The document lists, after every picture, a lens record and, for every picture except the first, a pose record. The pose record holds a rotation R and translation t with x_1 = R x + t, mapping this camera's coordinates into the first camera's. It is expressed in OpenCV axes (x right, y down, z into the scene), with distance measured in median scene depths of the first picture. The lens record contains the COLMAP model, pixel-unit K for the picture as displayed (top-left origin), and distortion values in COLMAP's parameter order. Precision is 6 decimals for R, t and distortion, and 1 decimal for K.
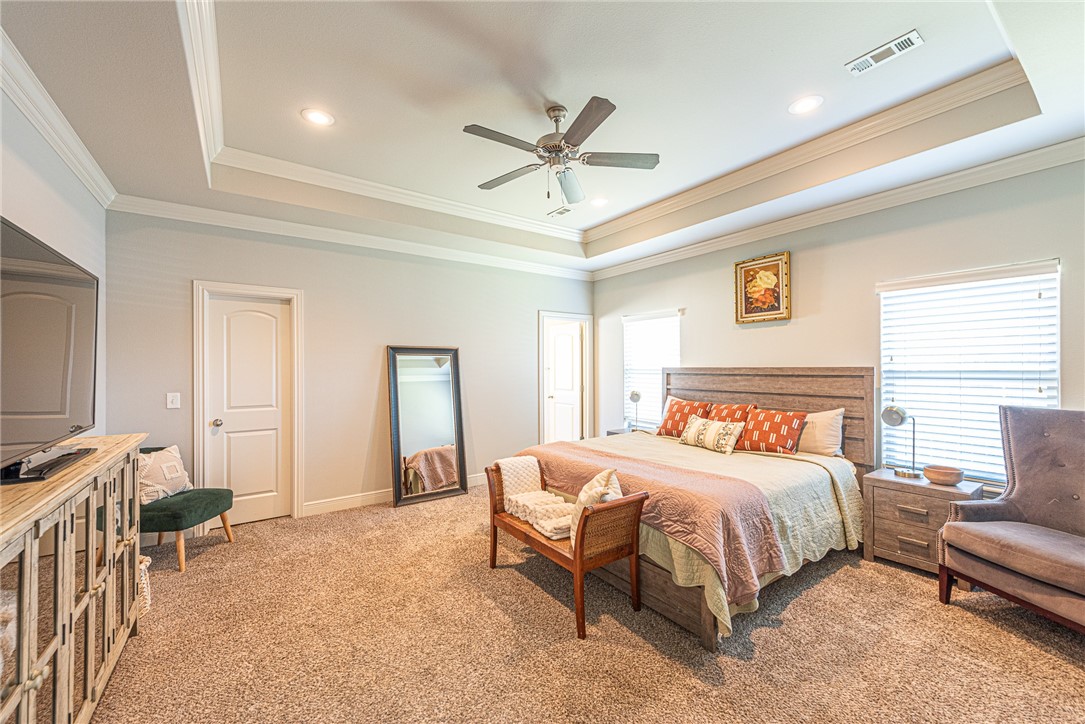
lens RADIAL K [[426.8, 0, 545.6], [0, 426.8, 367.0], [0, 0, 1]] dist [0.014830, -0.000268]
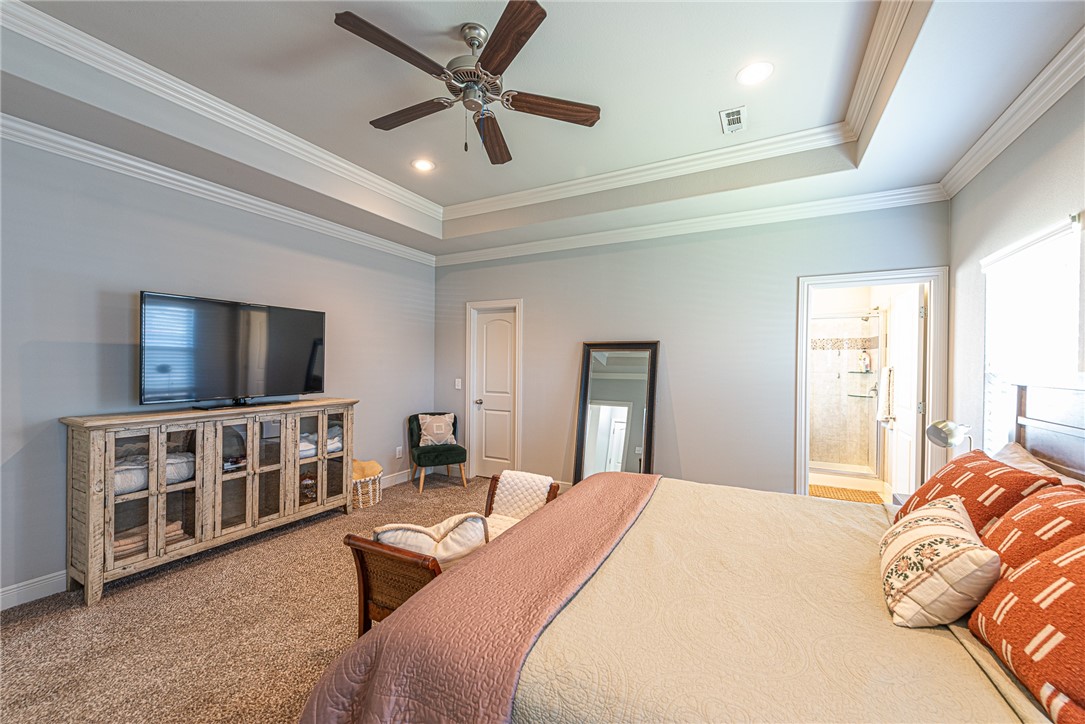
lens RADIAL K [[426.8, 0, 545.6], [0, 426.8, 367.0], [0, 0, 1]] dist [0.014830, -0.000268]
pose [[0.453584, 0.014708, -0.891092, 0.551275], [-0.013099, 0.999866, 0.009836, -0.000580], [0.891117, 0.007211, 0.453715, 0.537333]]
